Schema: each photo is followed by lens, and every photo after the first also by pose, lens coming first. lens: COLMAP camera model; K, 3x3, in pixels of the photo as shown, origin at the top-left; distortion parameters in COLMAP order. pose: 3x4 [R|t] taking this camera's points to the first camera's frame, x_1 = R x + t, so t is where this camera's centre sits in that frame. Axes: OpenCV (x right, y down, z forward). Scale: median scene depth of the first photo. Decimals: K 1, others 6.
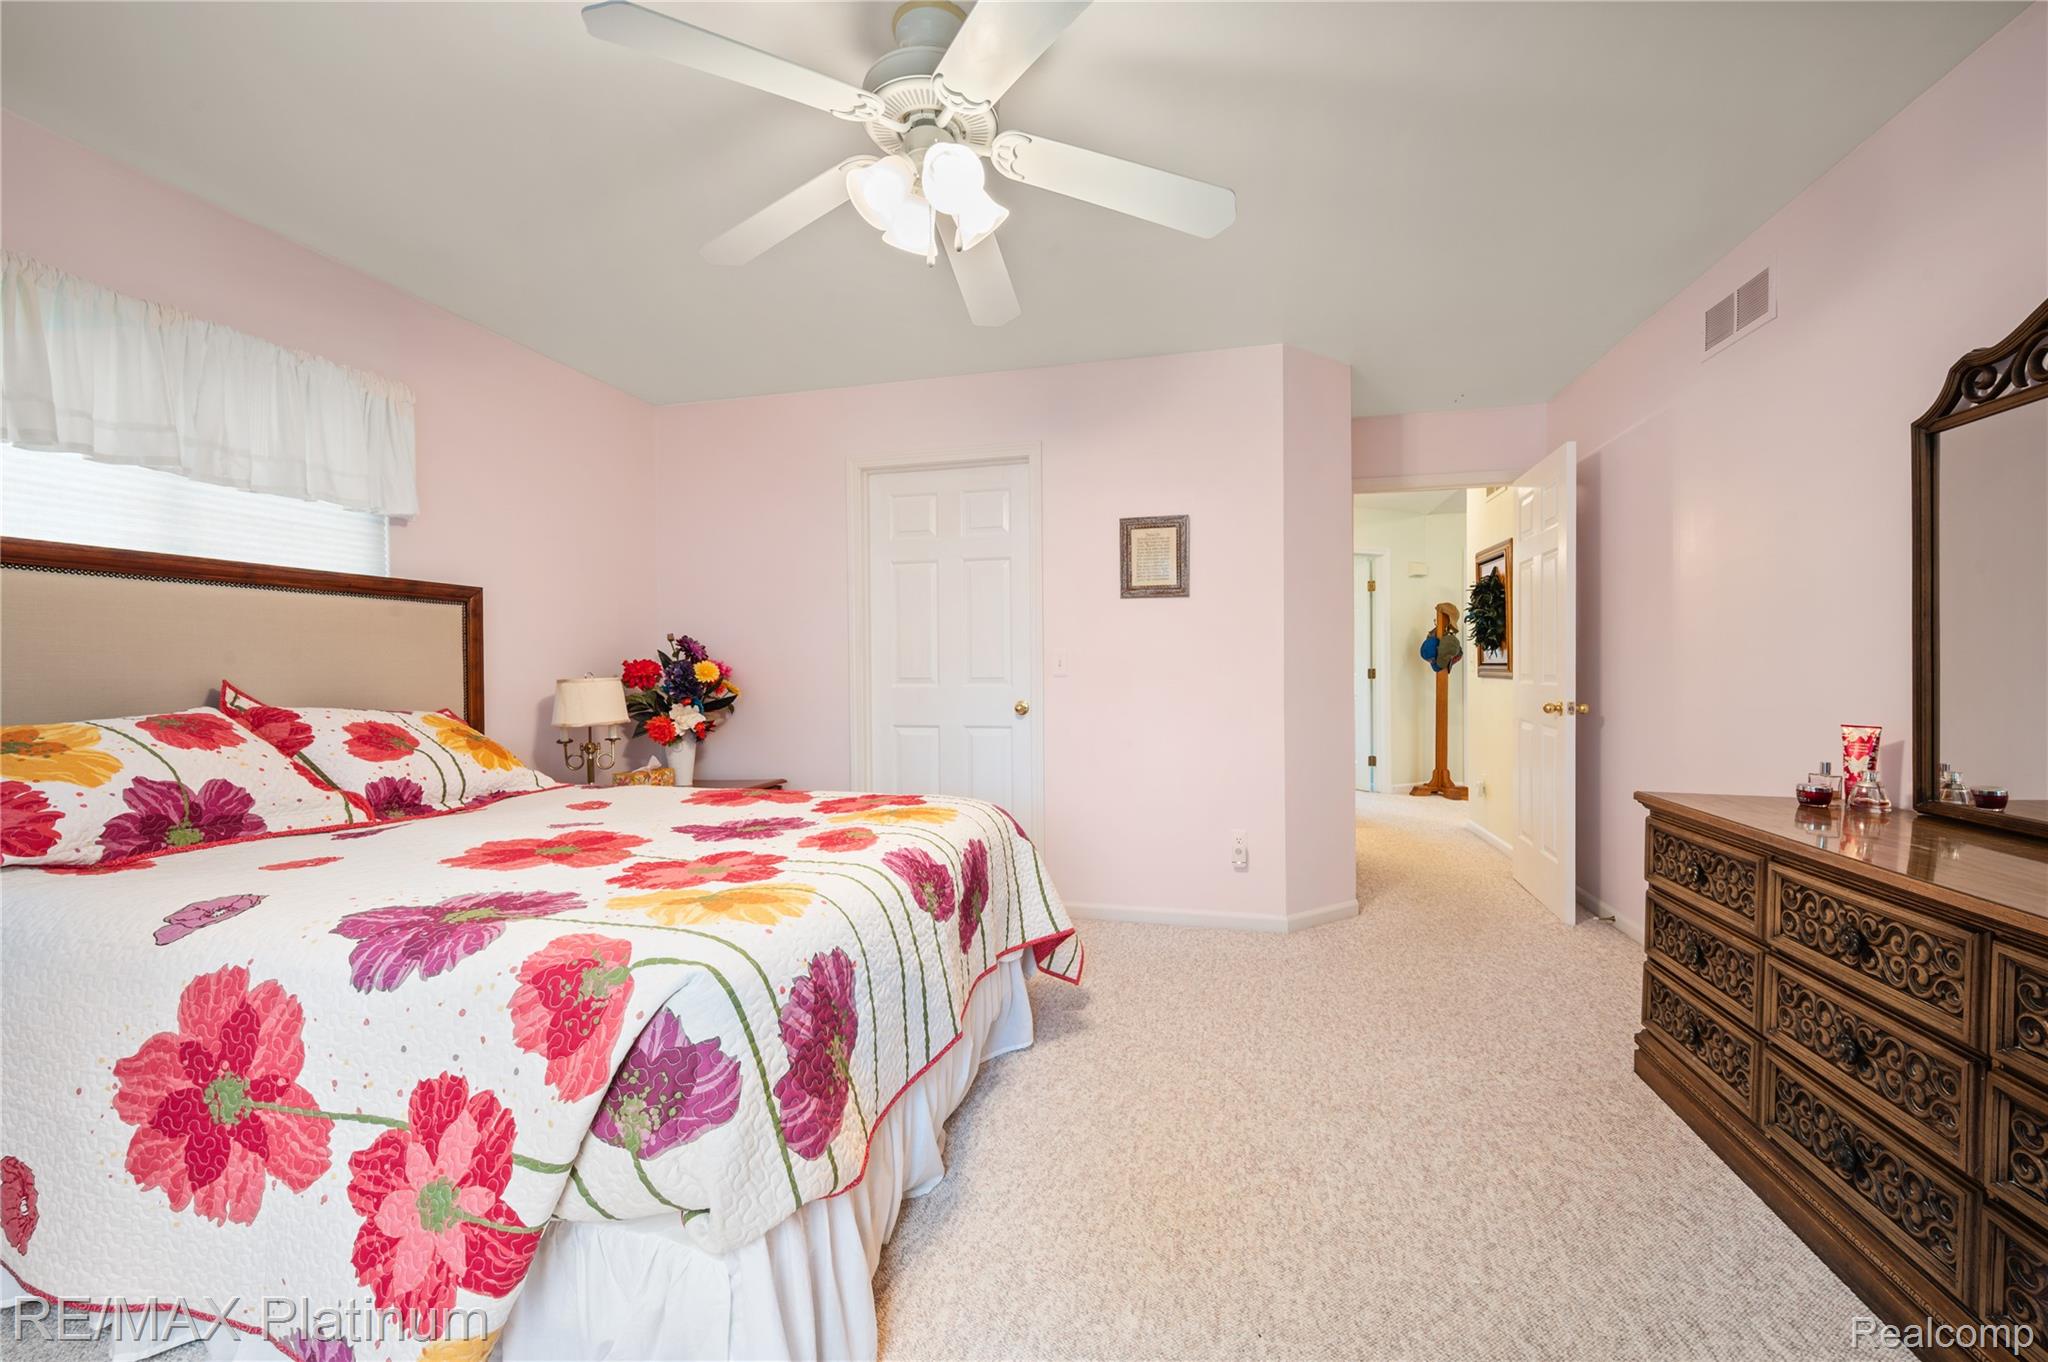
lens RADIAL K [[821.5, 0, 1024.7], [0, 821.5, 656.4], [0, 0, 1]] dist [-0.001373, -0.000170]
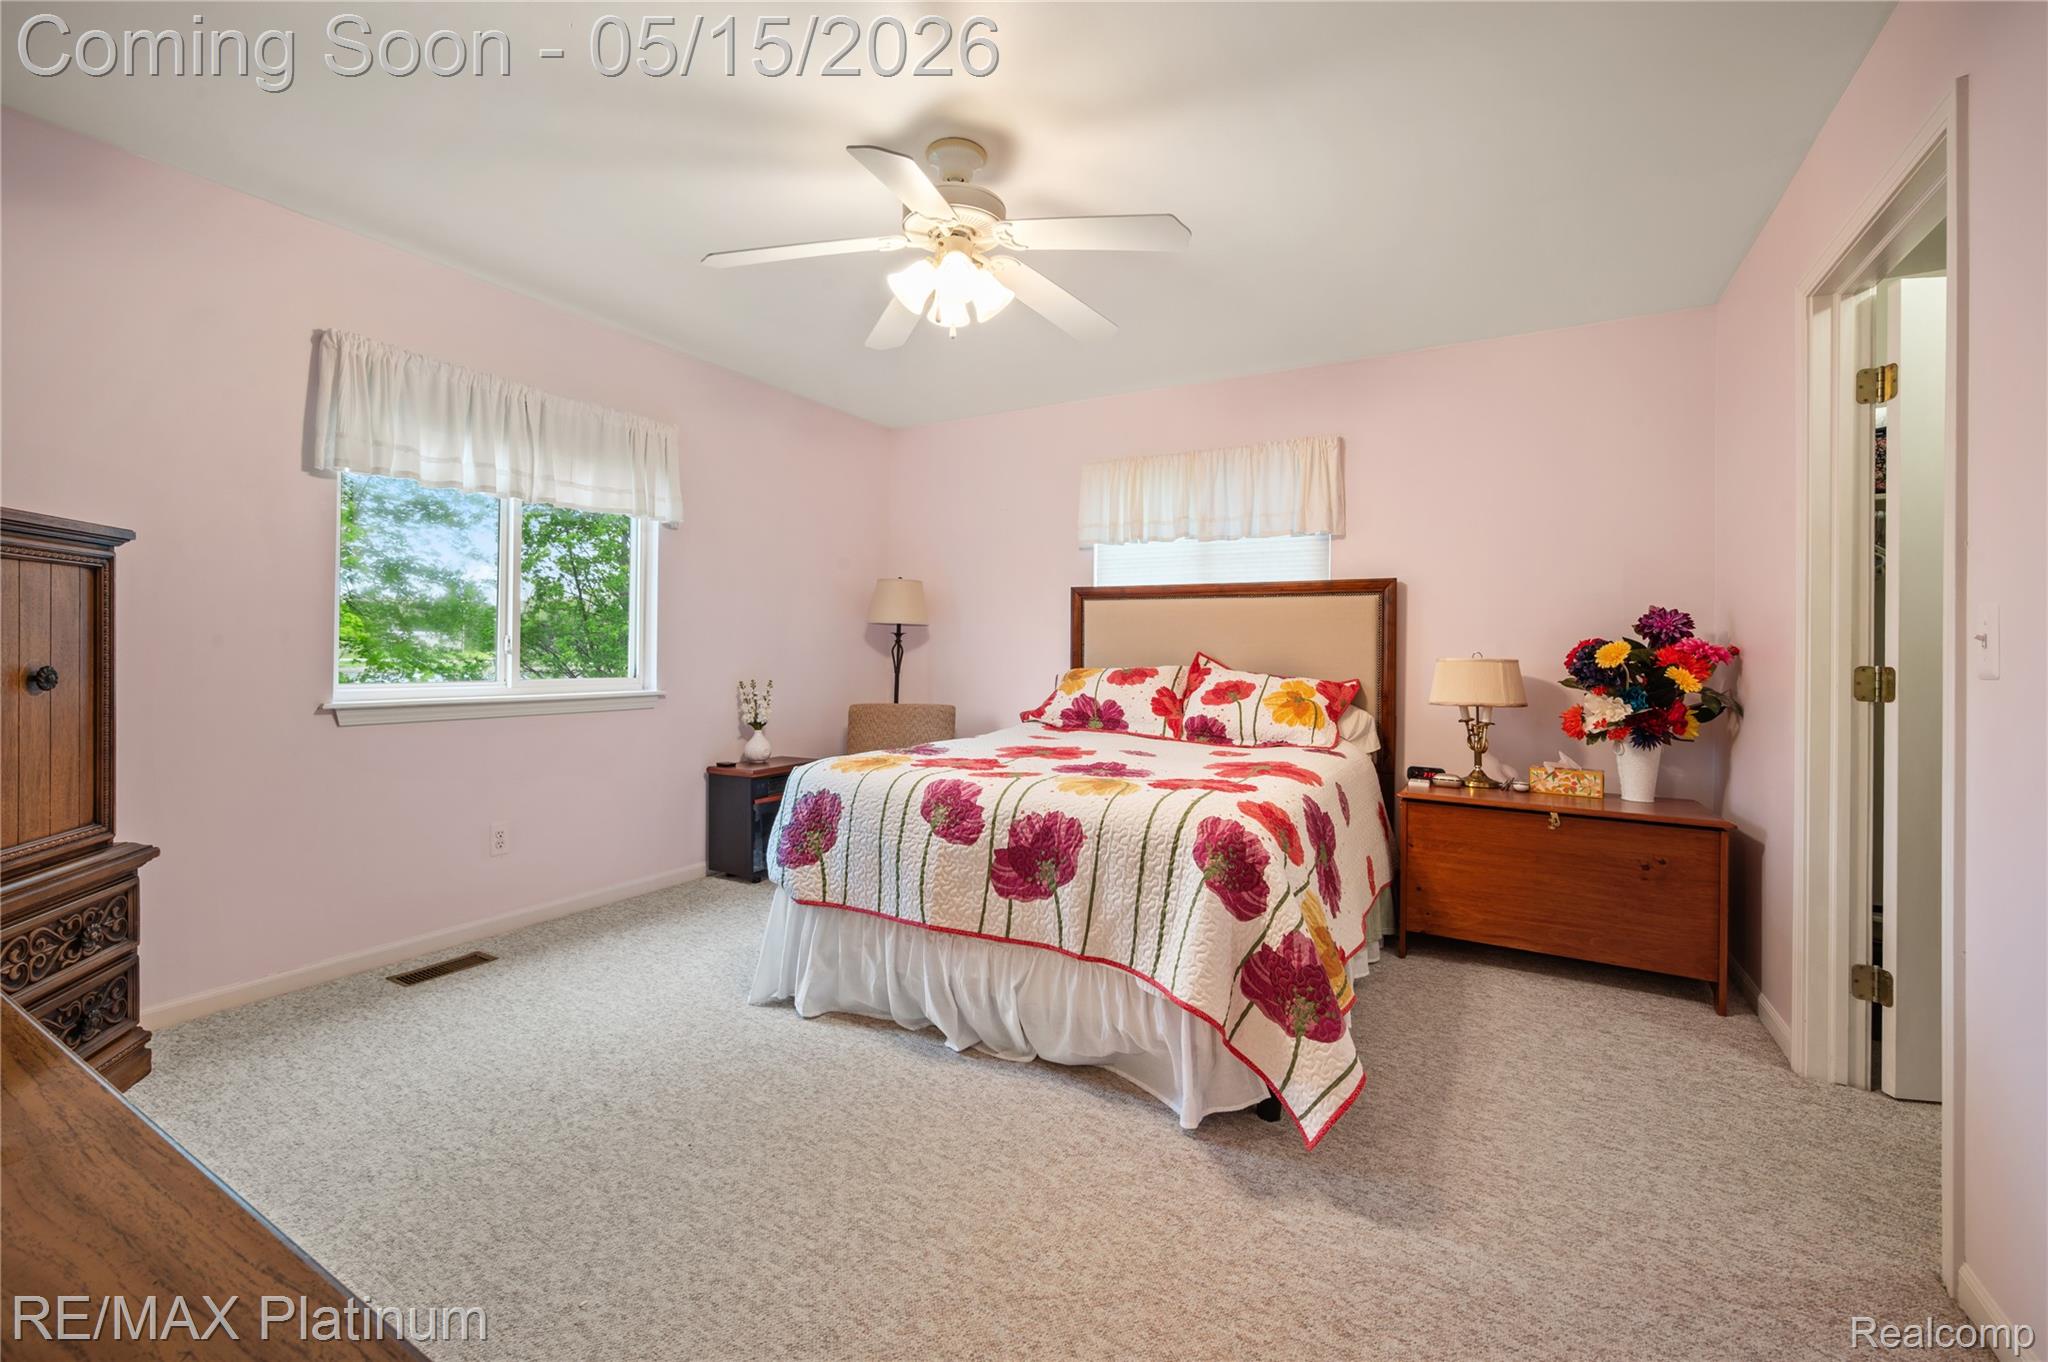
lens RADIAL K [[821.2, 0, 1028.8], [0, 821.2, 651.5], [0, 0, 1]] dist [0.000543, 0.000202]
pose [[-0.271105, 0.006337, -0.962529, 0.842089], [0.006544, 0.999967, 0.004740, 0.017011], [0.962528, -0.005014, -0.271138, 1.127551]]
